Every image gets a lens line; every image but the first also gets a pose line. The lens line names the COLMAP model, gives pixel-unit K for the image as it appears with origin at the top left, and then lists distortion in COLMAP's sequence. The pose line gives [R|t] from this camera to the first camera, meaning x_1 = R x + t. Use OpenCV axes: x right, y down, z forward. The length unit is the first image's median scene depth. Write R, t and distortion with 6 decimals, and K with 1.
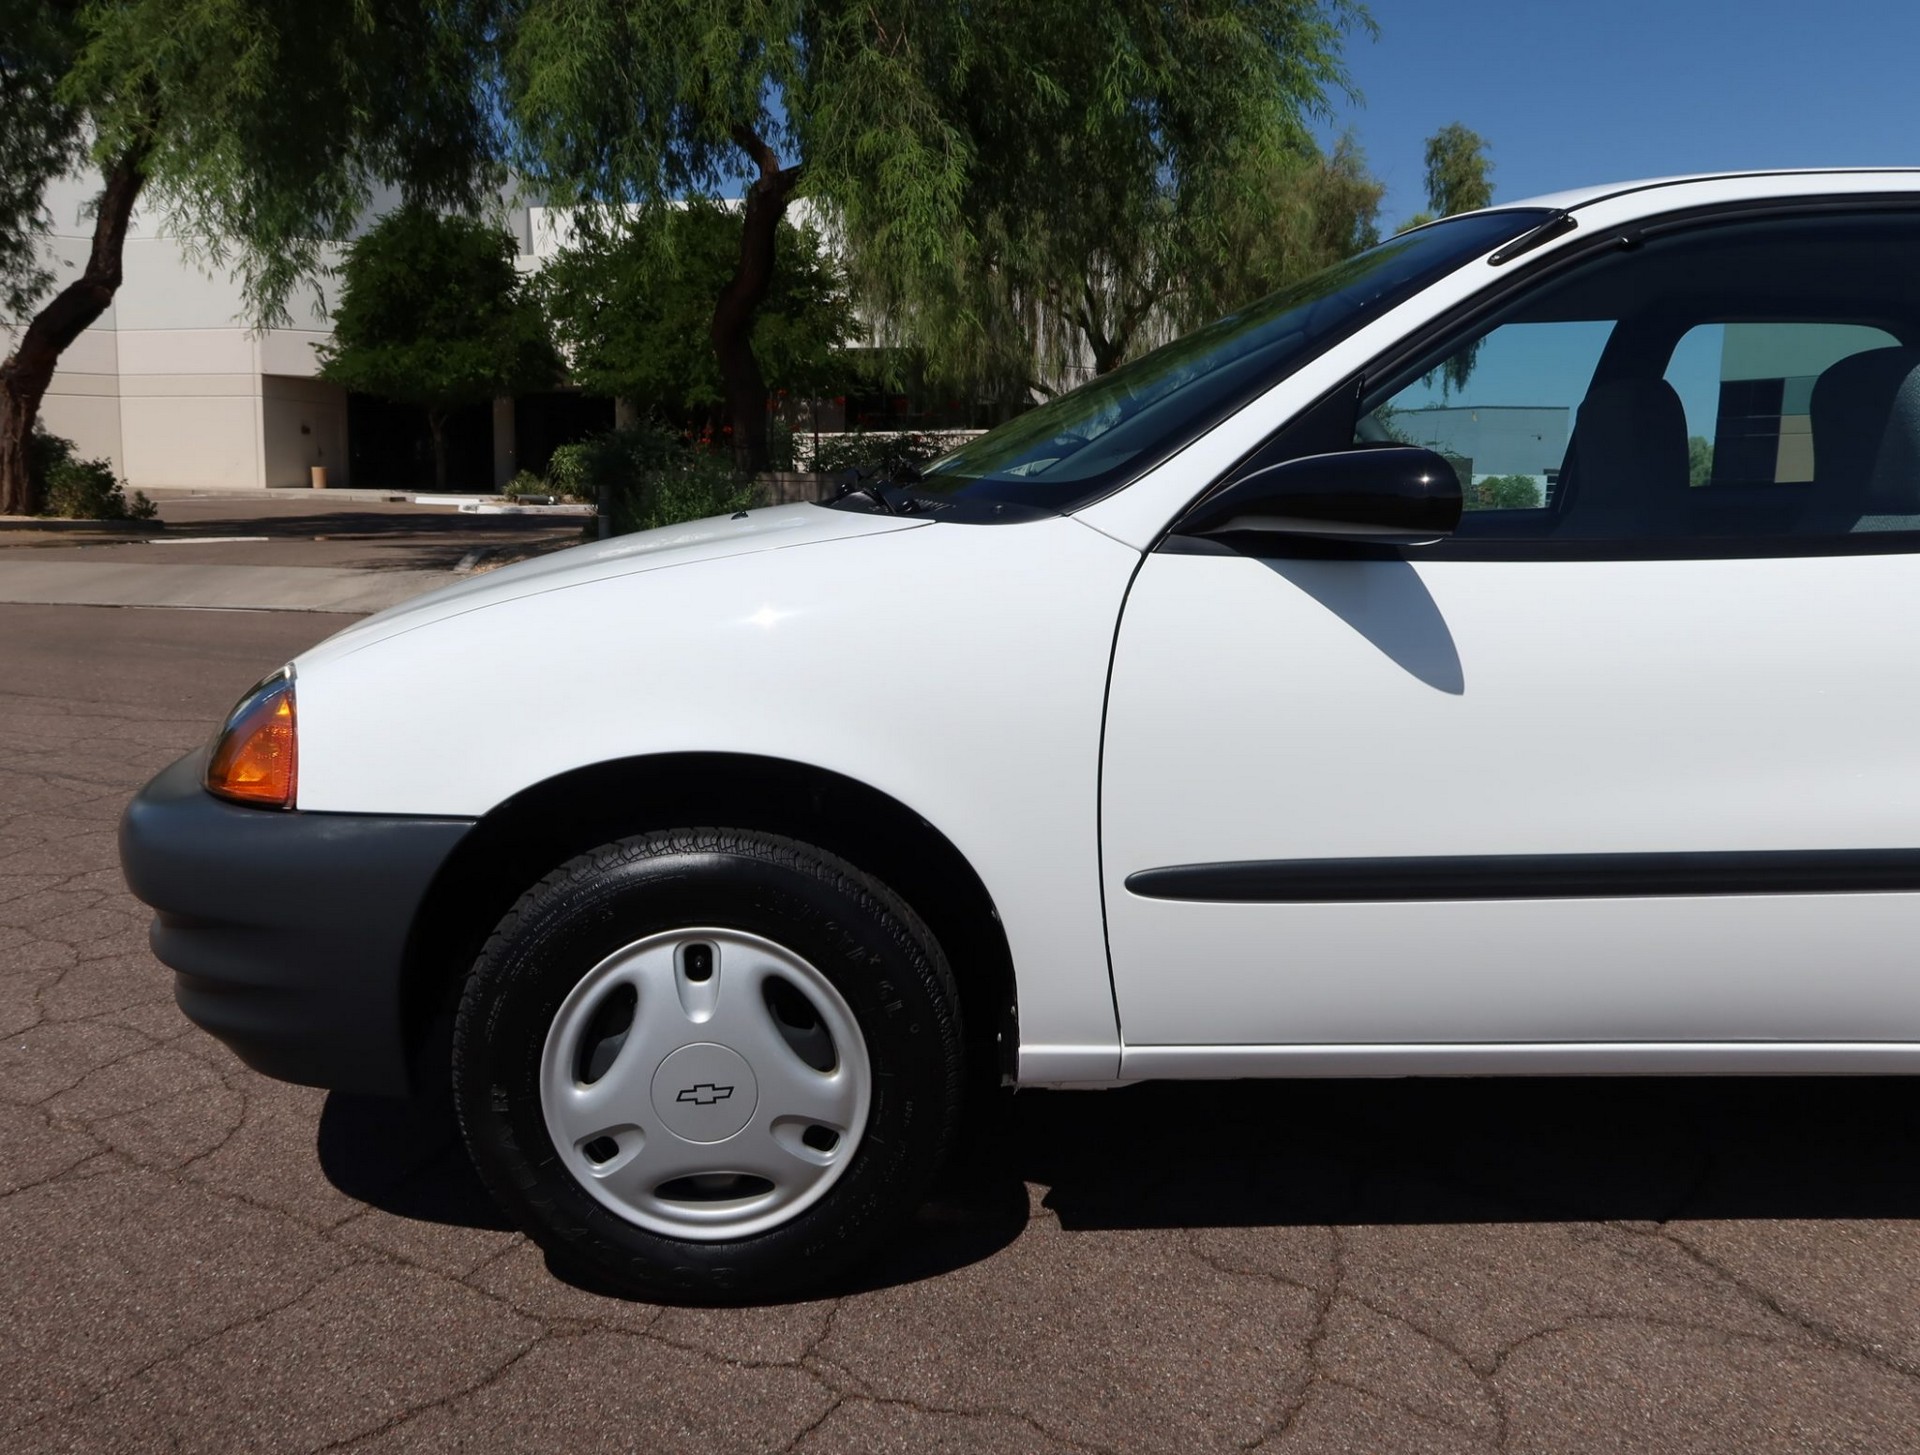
lens RADIAL K [[1502.9, 0, 956.7], [0, 1502.9, 718.8], [0, 0, 1]] dist [-0.029924, 0.017166]
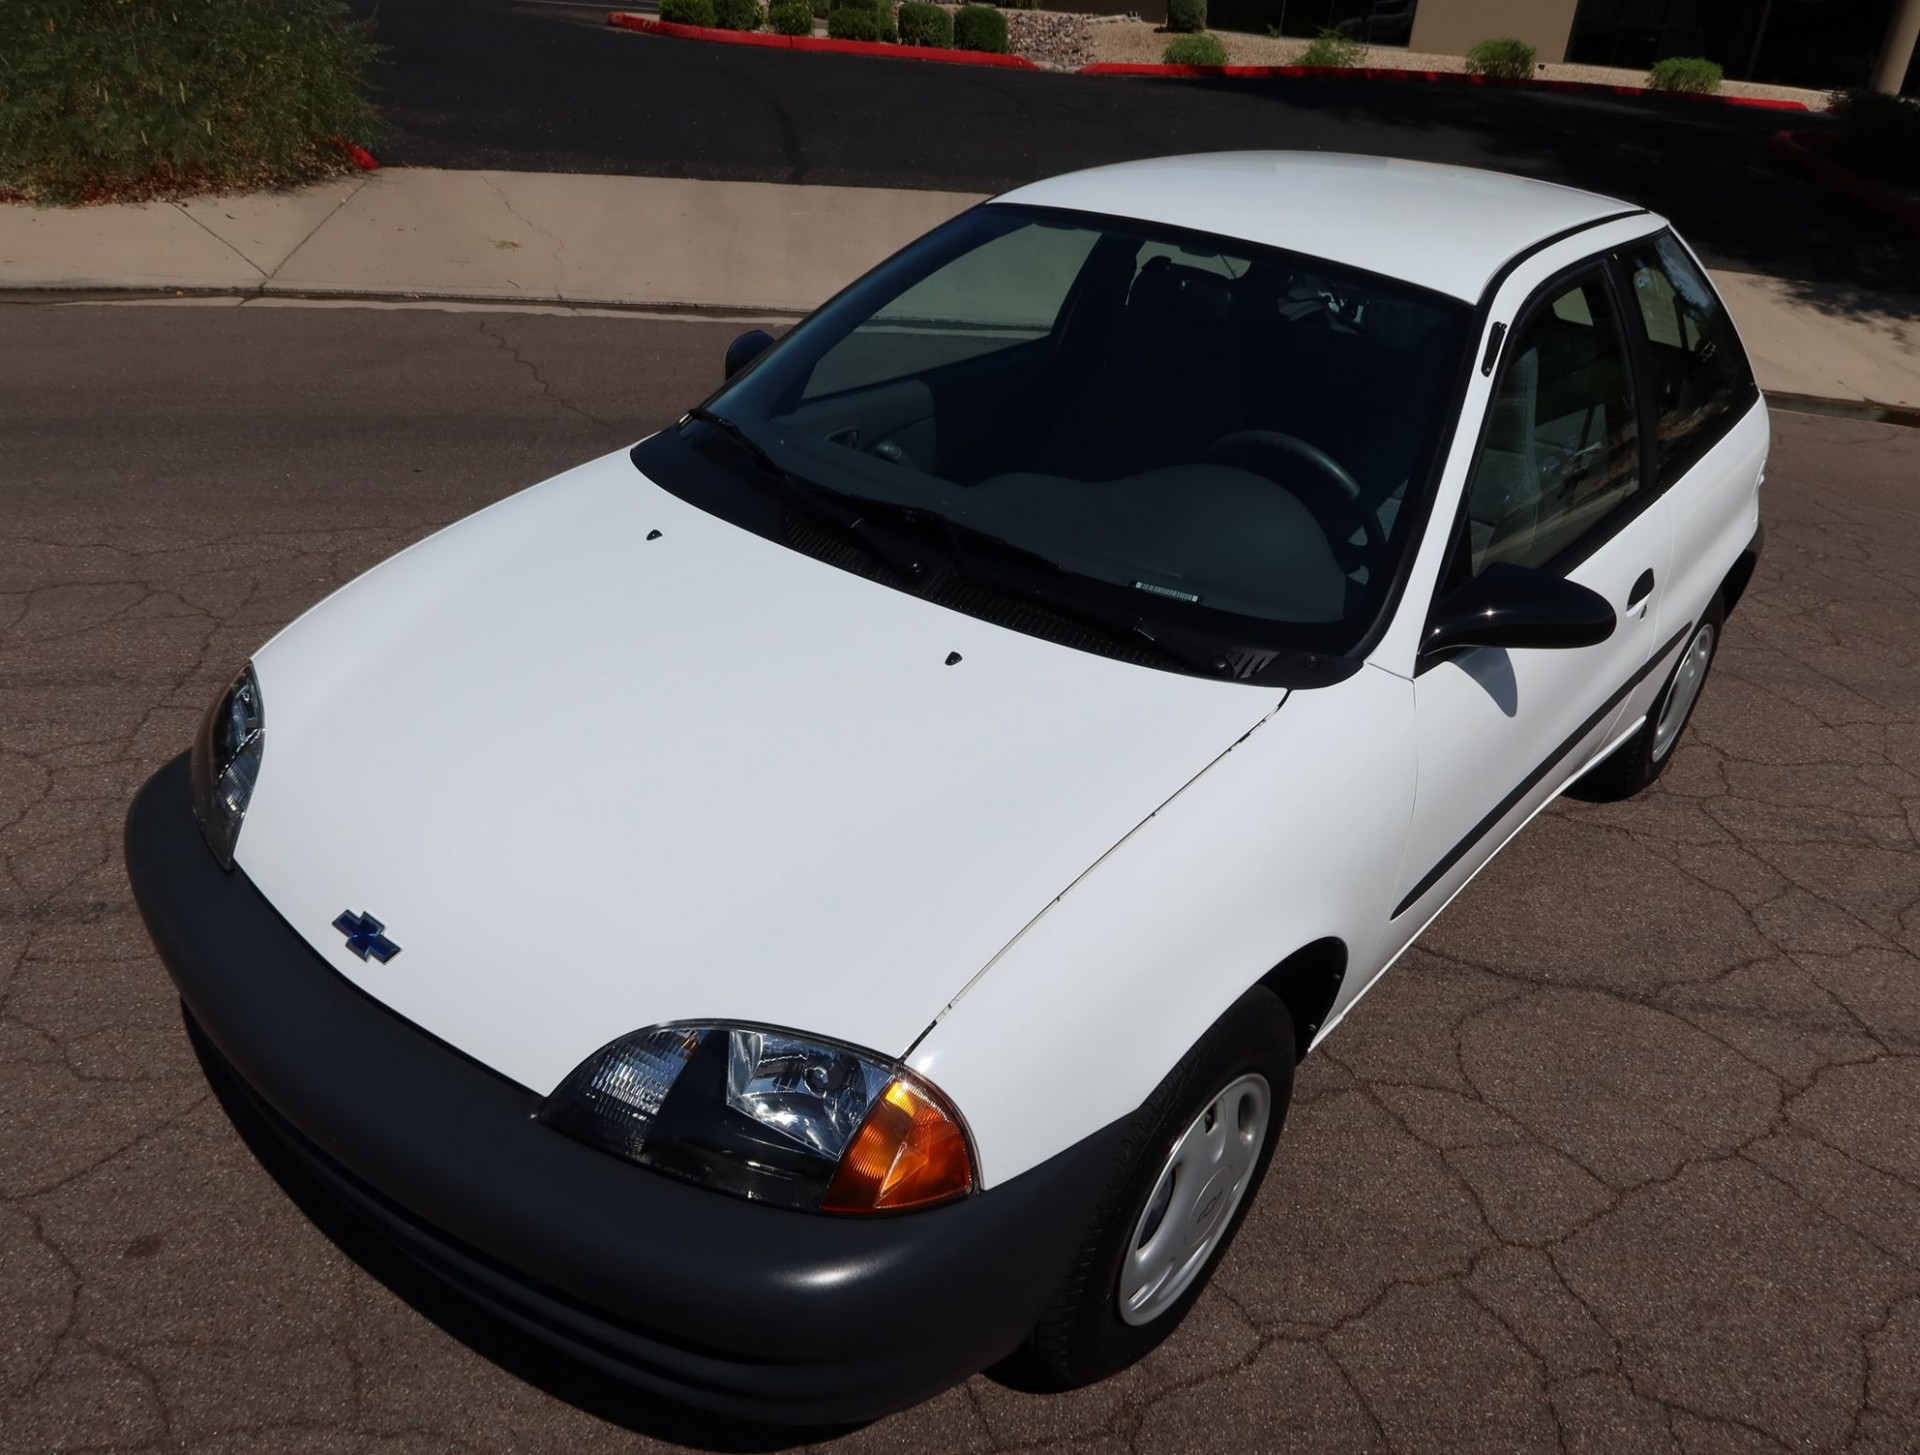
lens RADIAL K [[1502.9, 0, 956.7], [0, 1502.9, 718.8], [0, 0, 1]] dist [-0.029924, 0.017166]
pose [[0.667201, -0.298928, 0.682264, -0.983885], [0.040142, 0.929040, 0.367795, -0.551088], [-0.743795, -0.218006, 0.631856, 0.467640]]
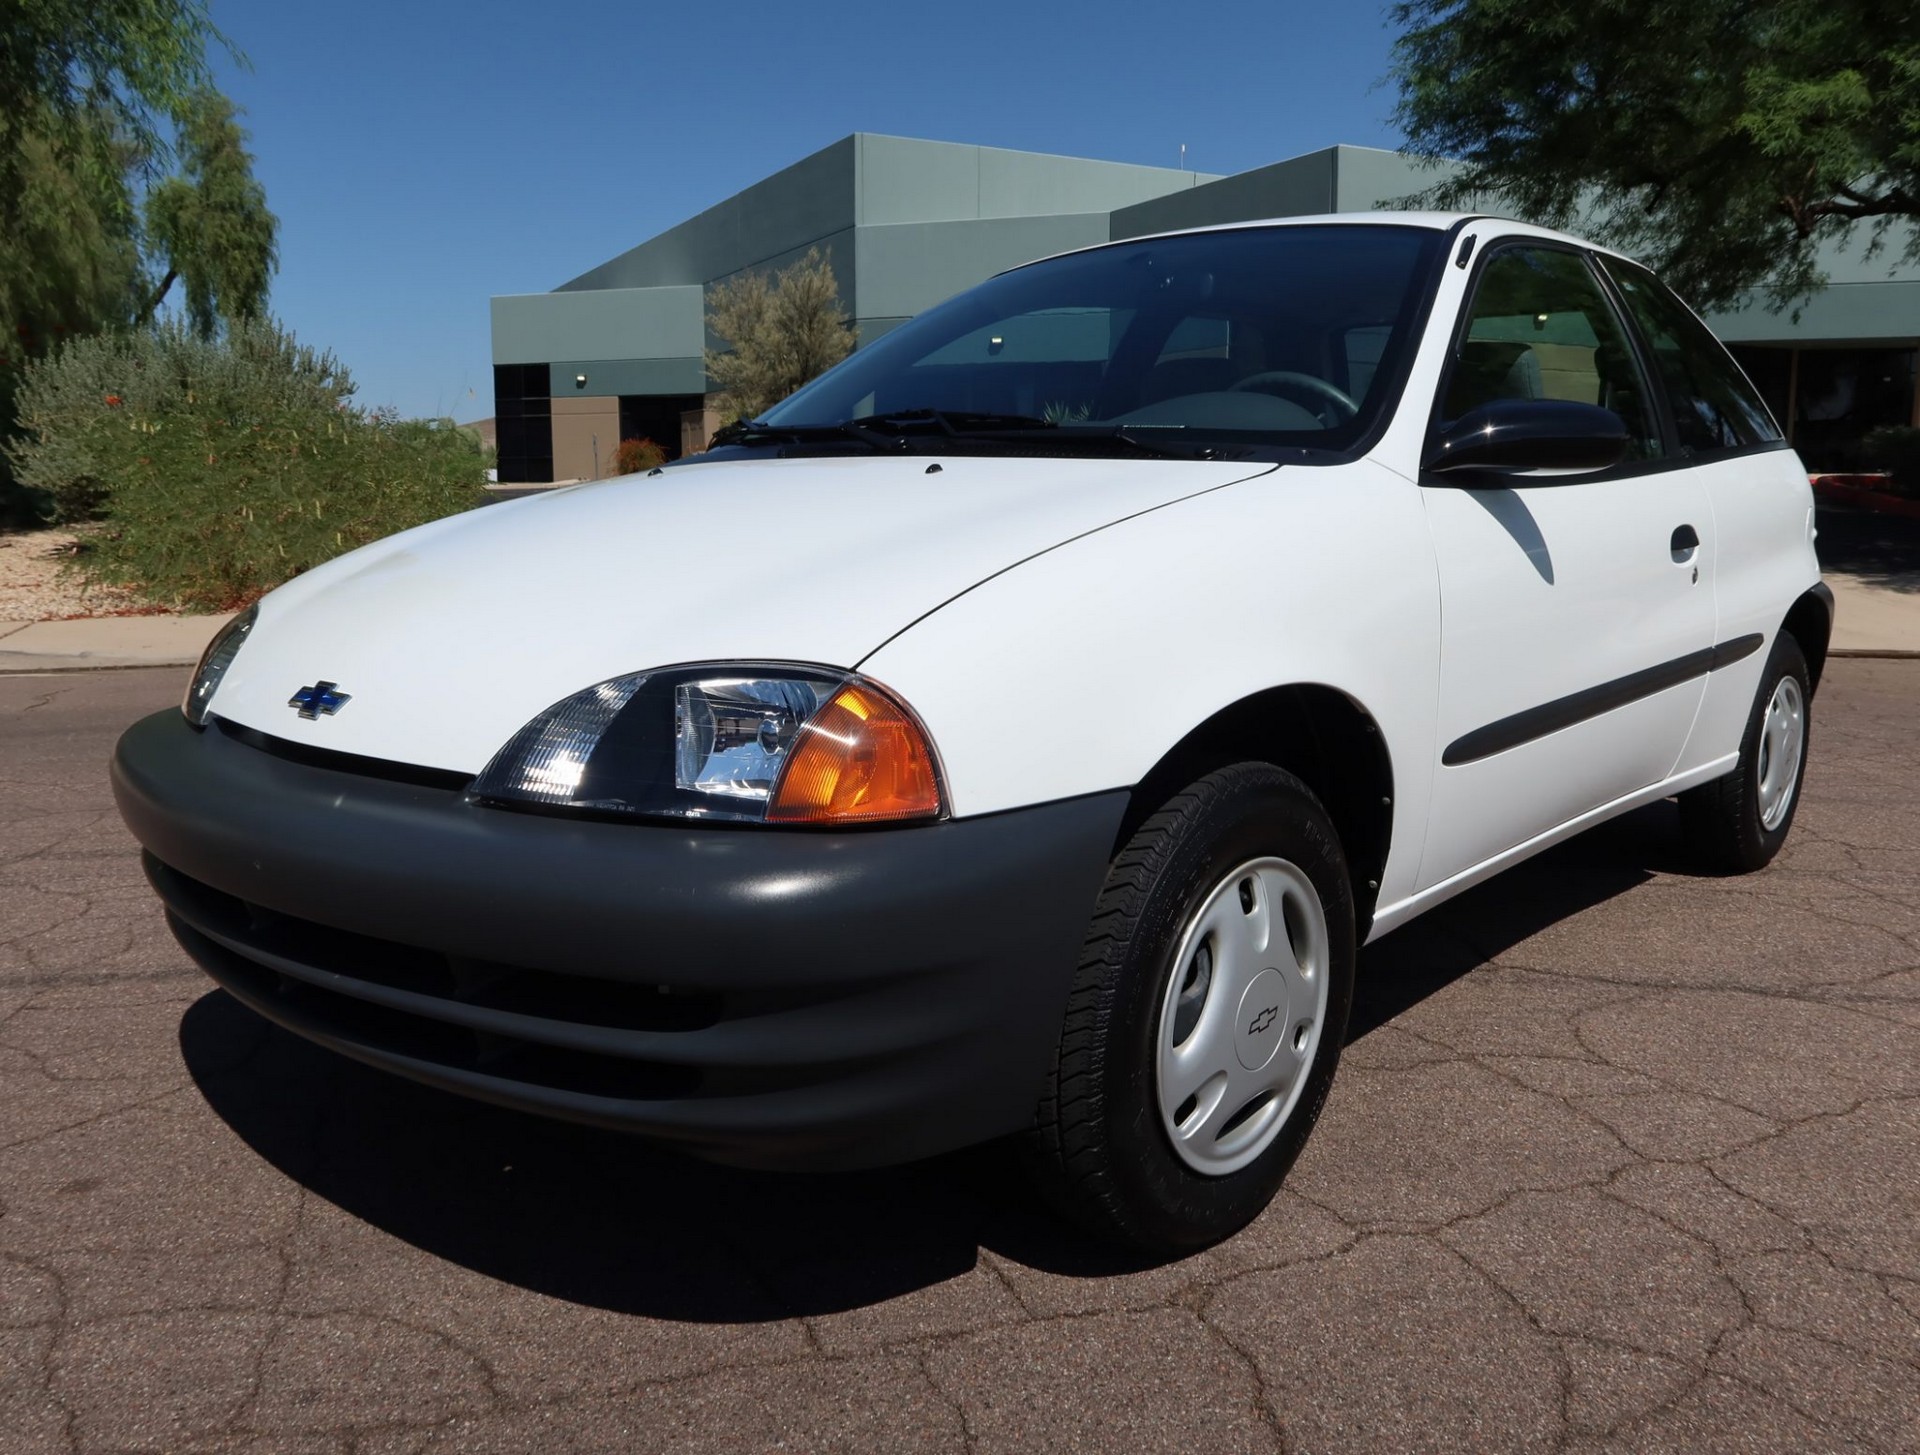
lens RADIAL K [[1502.9, 0, 956.7], [0, 1502.9, 718.8], [0, 0, 1]] dist [-0.029924, 0.017166]
pose [[0.705424, -0.131093, 0.696557, -0.988539], [0.123446, 0.990451, 0.061388, -0.044540], [-0.697953, 0.042683, 0.714870, 0.391261]]
